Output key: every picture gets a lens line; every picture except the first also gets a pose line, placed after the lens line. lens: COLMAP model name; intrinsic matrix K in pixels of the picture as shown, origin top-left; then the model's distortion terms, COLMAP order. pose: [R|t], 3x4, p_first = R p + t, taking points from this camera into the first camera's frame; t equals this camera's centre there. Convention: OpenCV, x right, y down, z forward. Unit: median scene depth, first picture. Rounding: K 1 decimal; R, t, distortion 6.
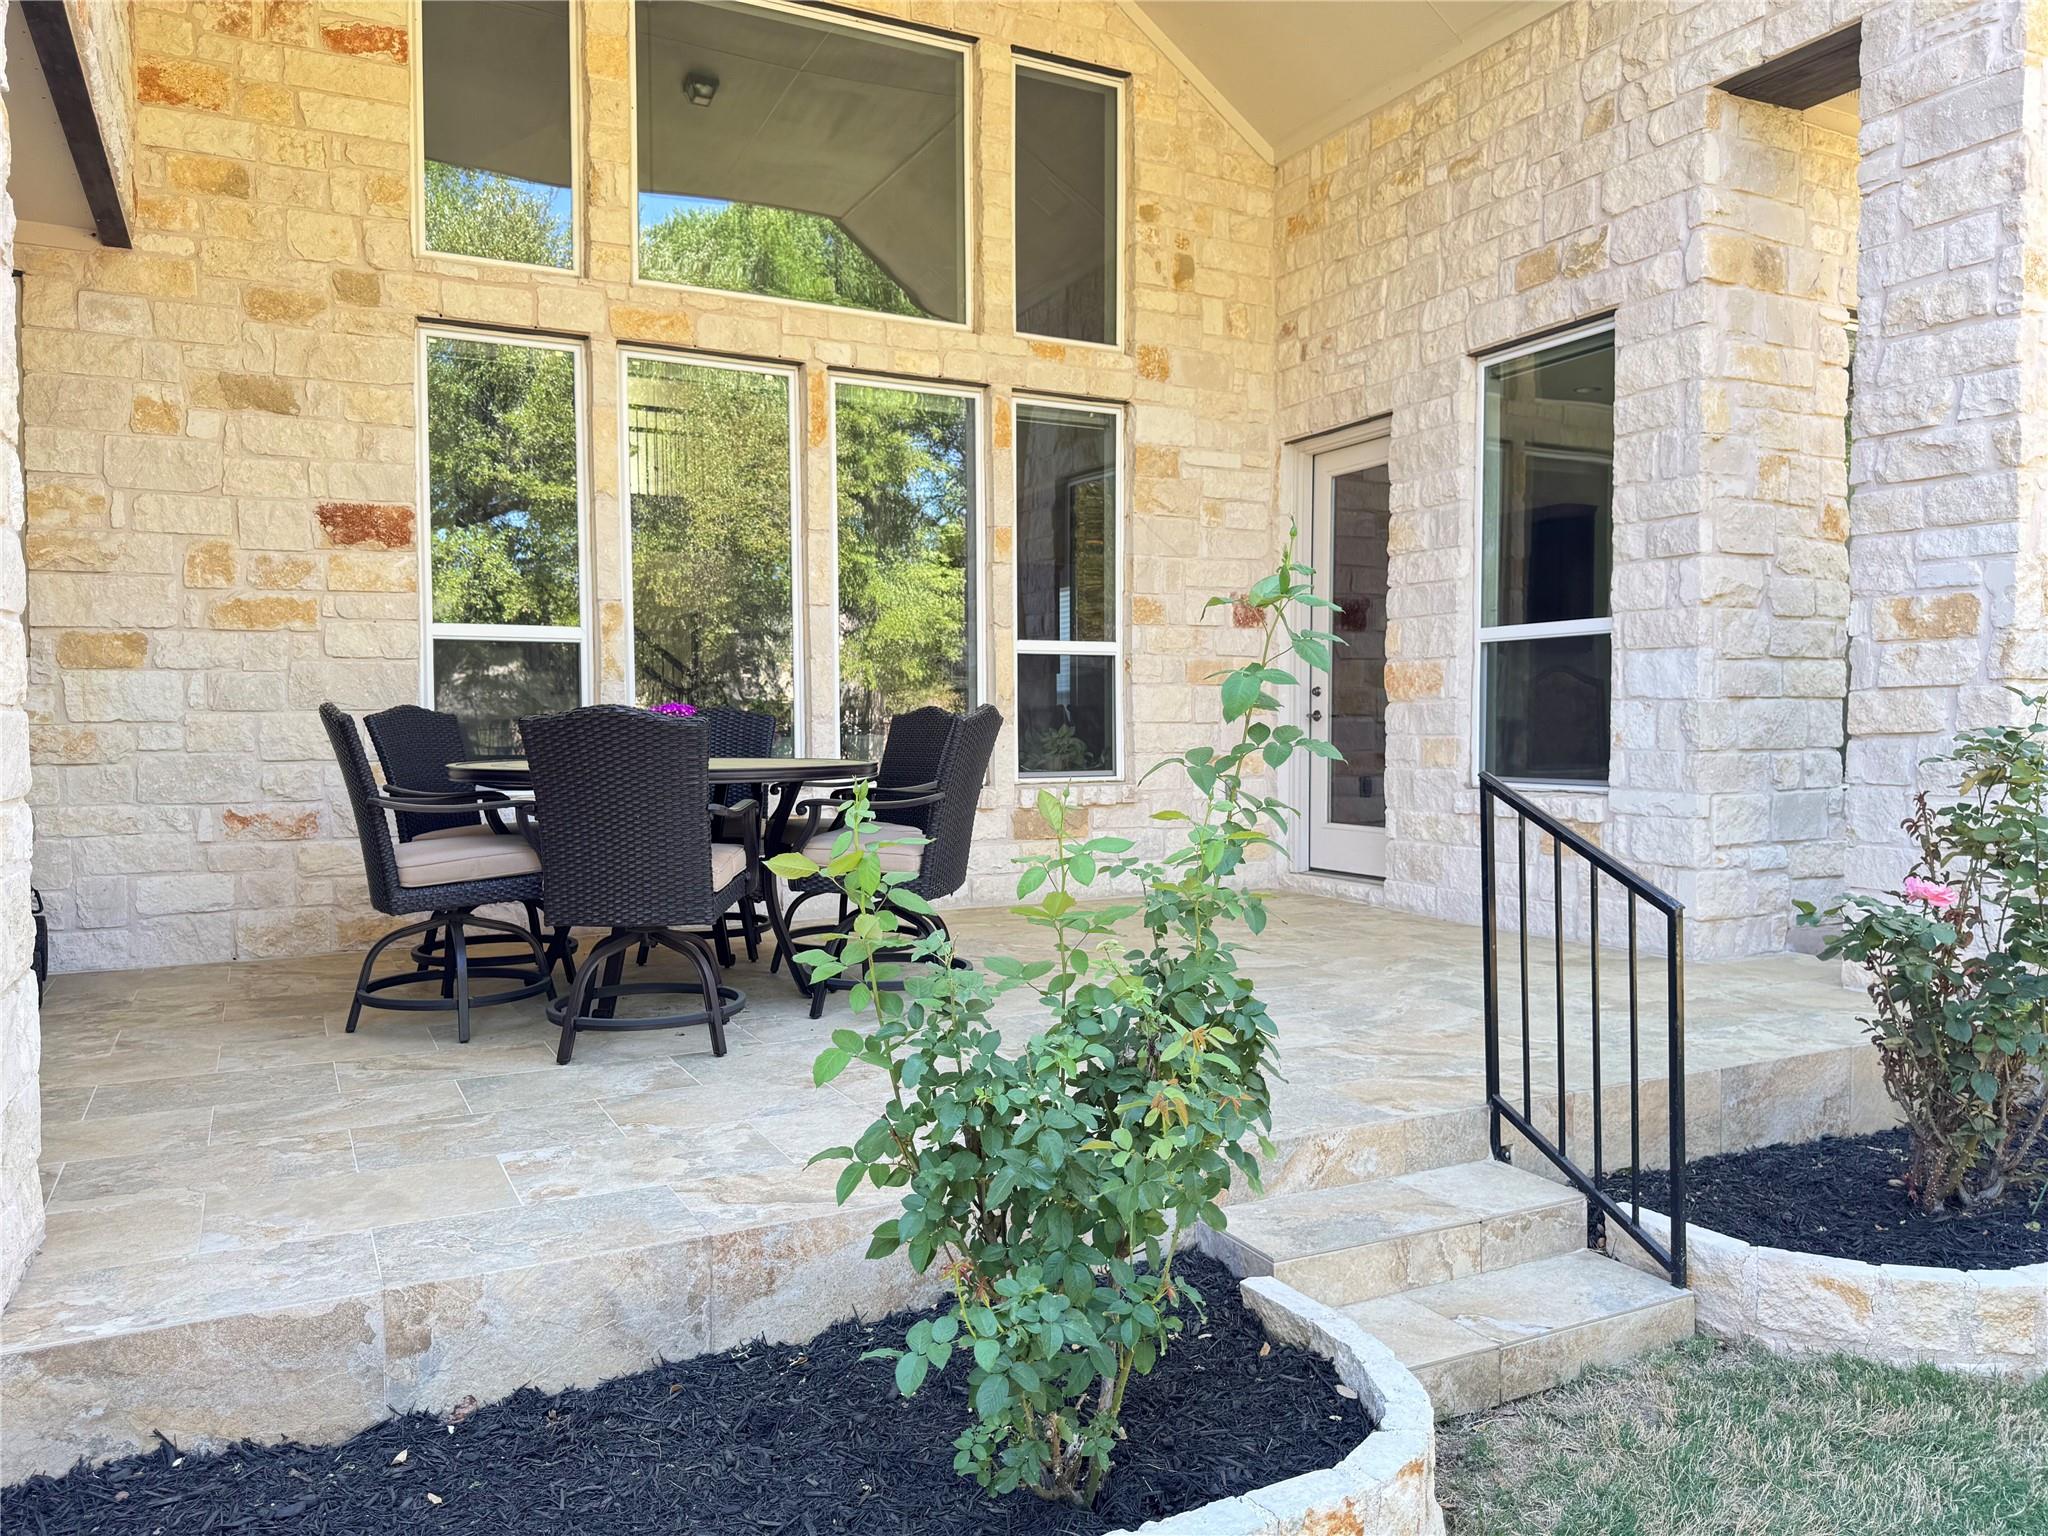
lens RADIAL K [[1475.6, 0, 1024.0], [0, 1475.6, 768.0], [0, 0, 1]] dist [-0.000833, -0.000749]
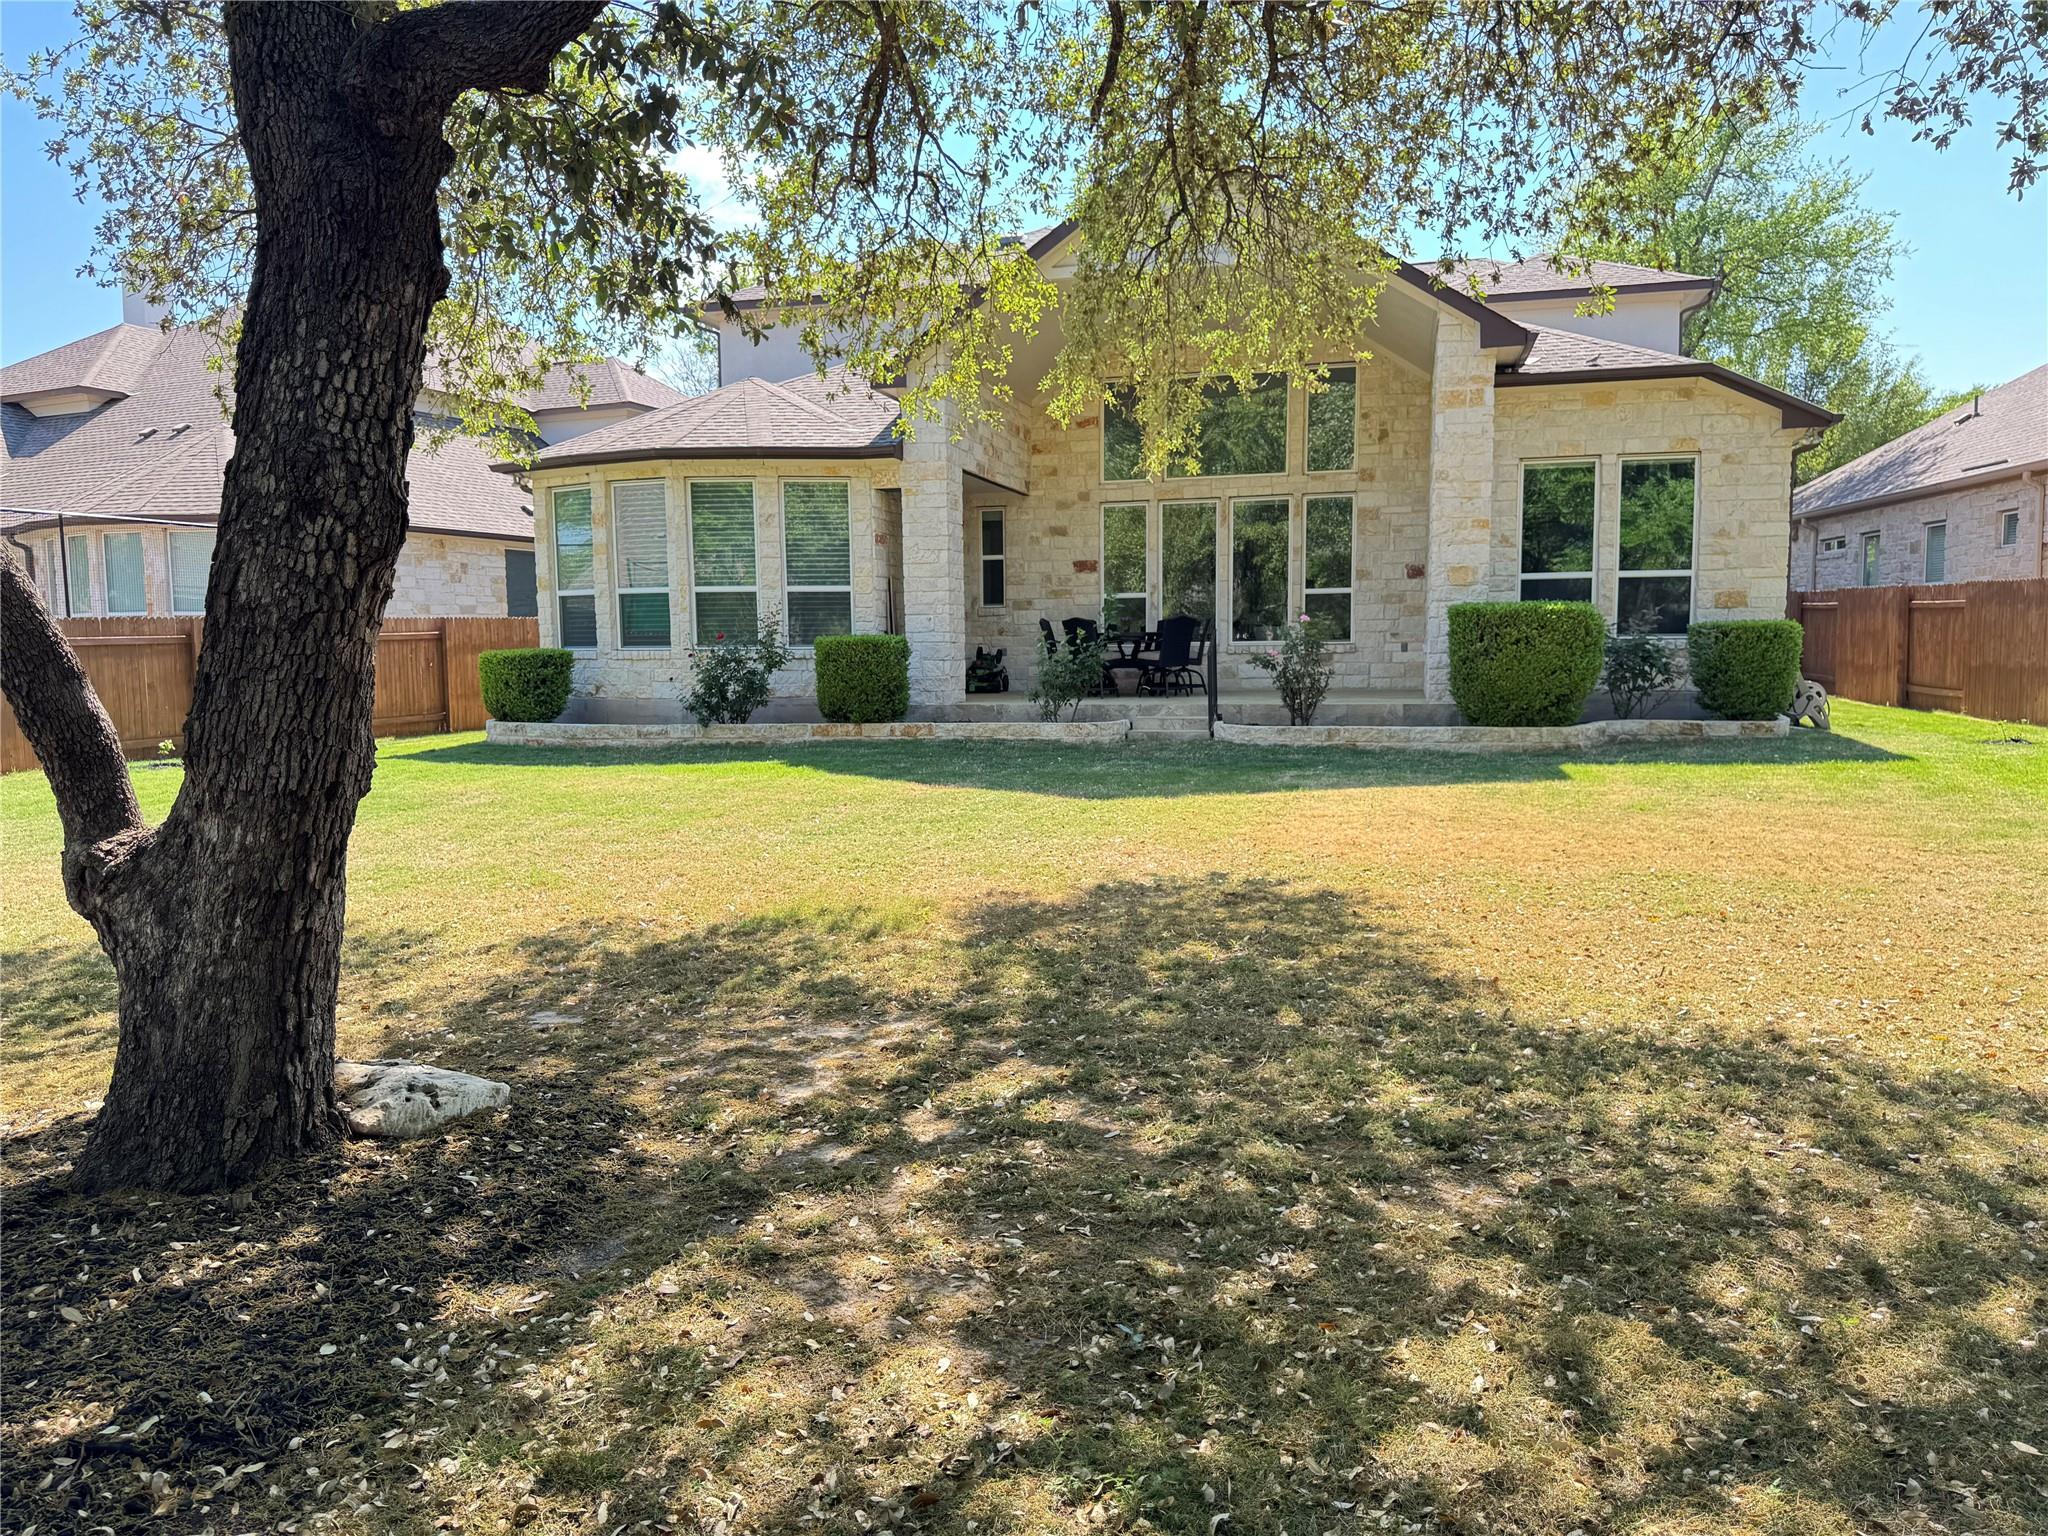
lens RADIAL K [[1475.6, 0, 1024.0], [0, 1475.6, 768.0], [0, 0, 1]] dist [-0.000833, -0.000749]
pose [[0.764942, 0.038695, -0.642936, 1.358770], [-0.001493, 0.998298, 0.058306, 0.086414], [0.644098, -0.043641, 0.763698, -1.415433]]
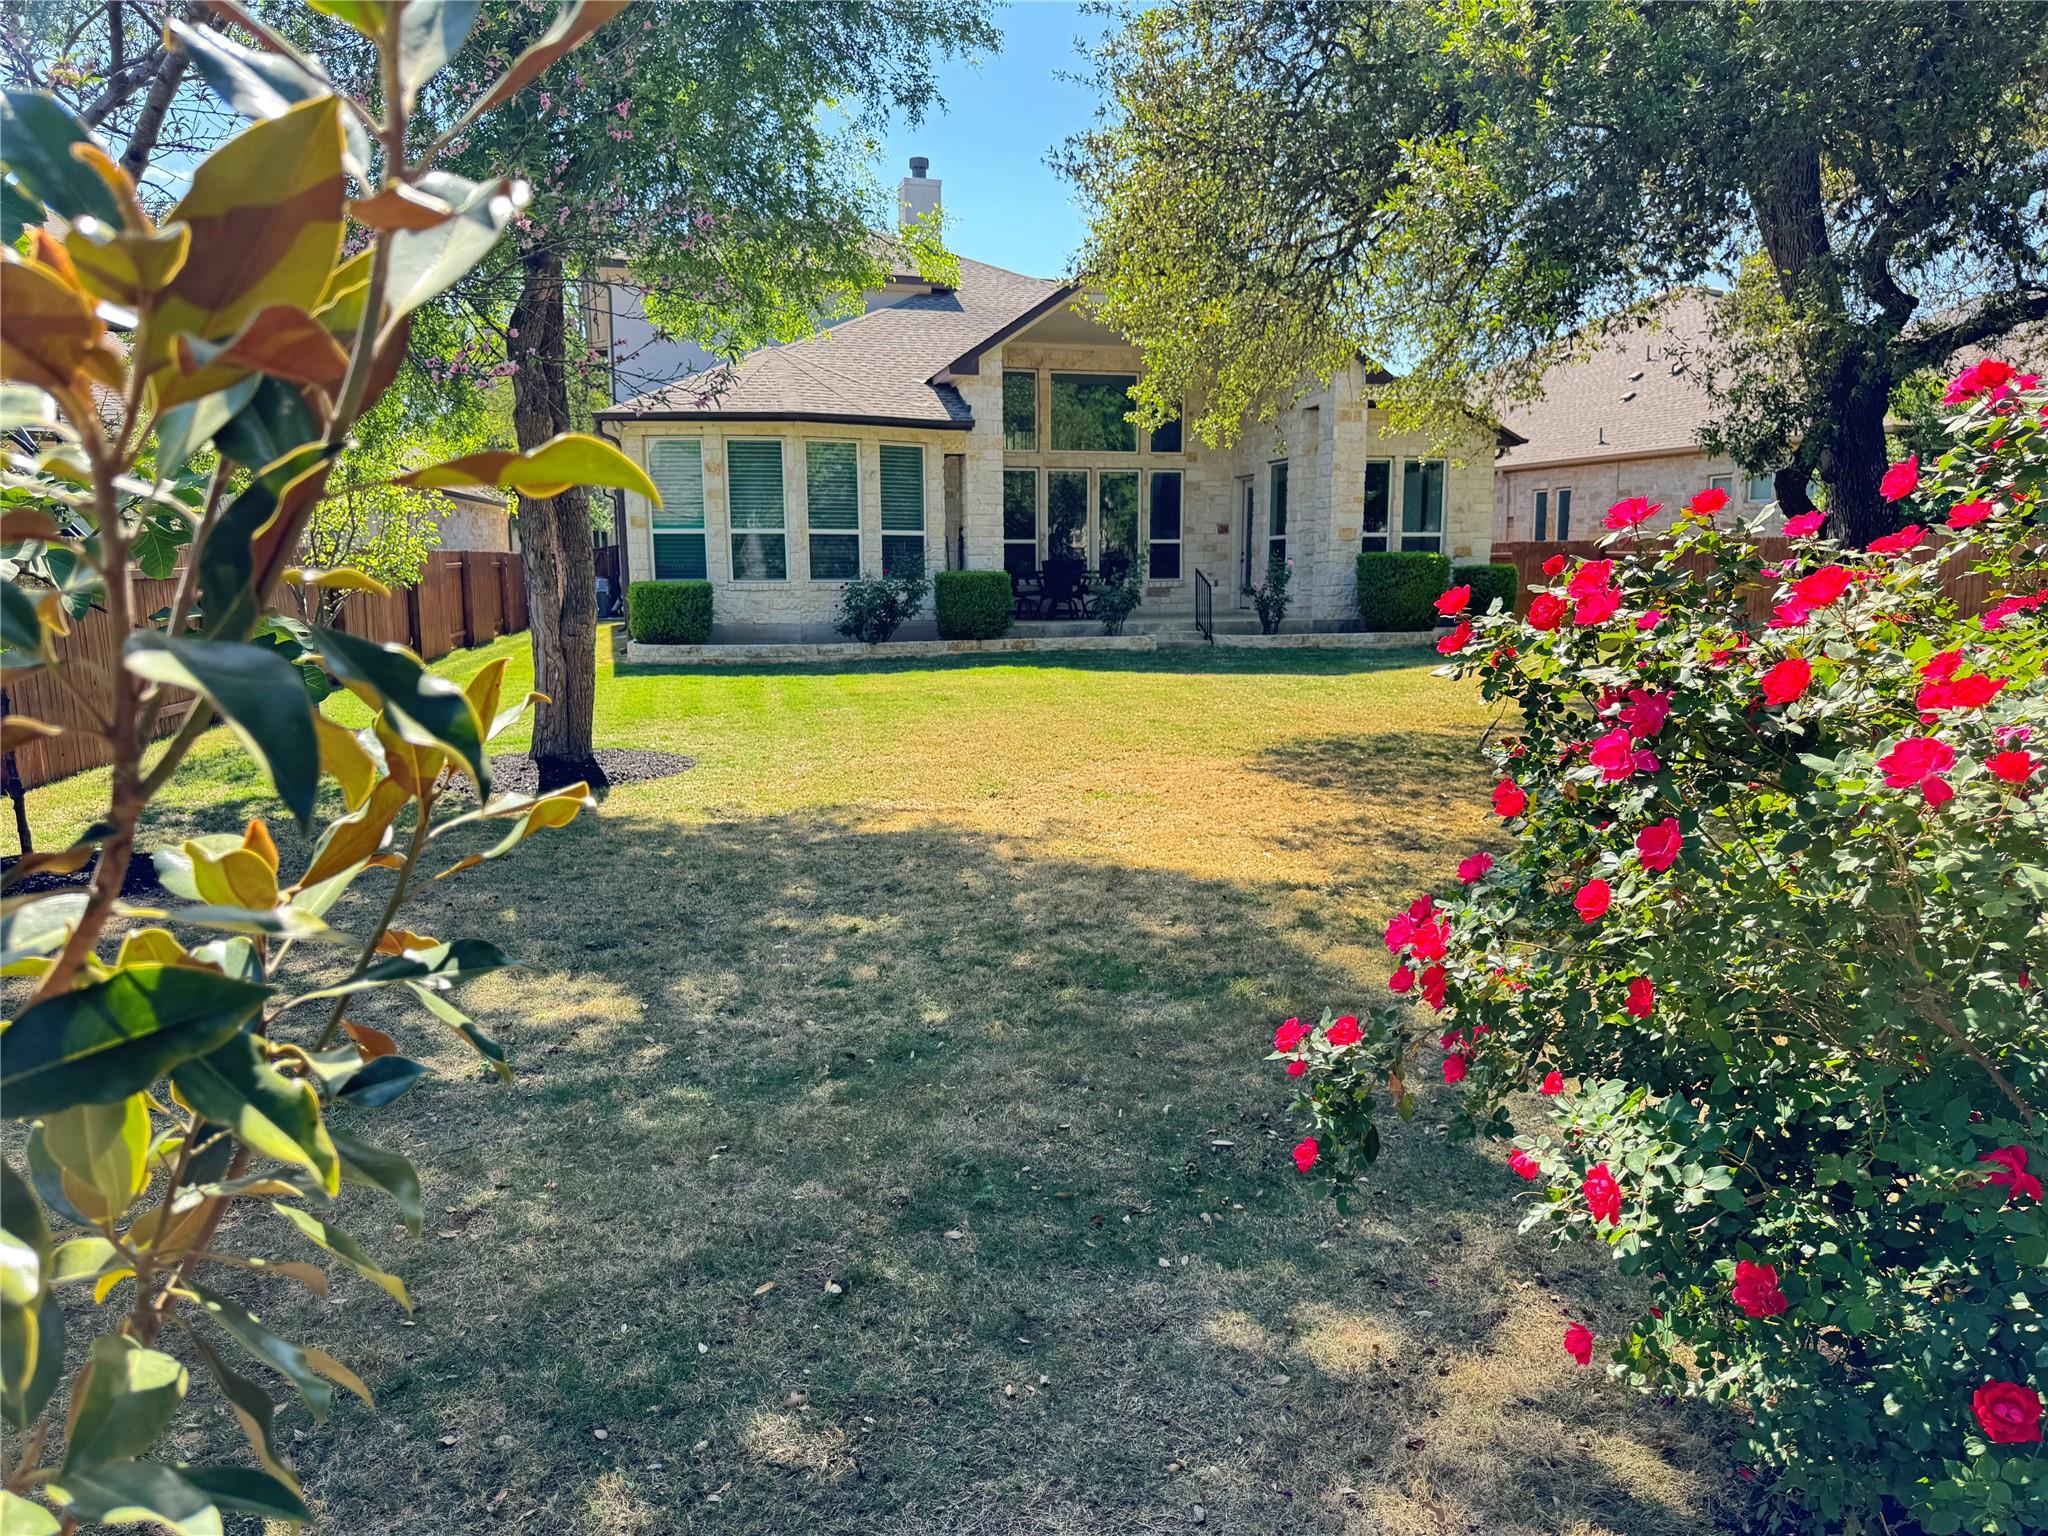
lens RADIAL K [[1475.6, 0, 1024.0], [0, 1475.6, 768.0], [0, 0, 1]] dist [-0.000833, -0.000749]
pose [[0.986191, 0.001390, -0.165605, 0.289649], [0.014288, 0.995522, 0.093441, 0.130646], [0.164993, -0.094517, 0.981755, -2.687650]]
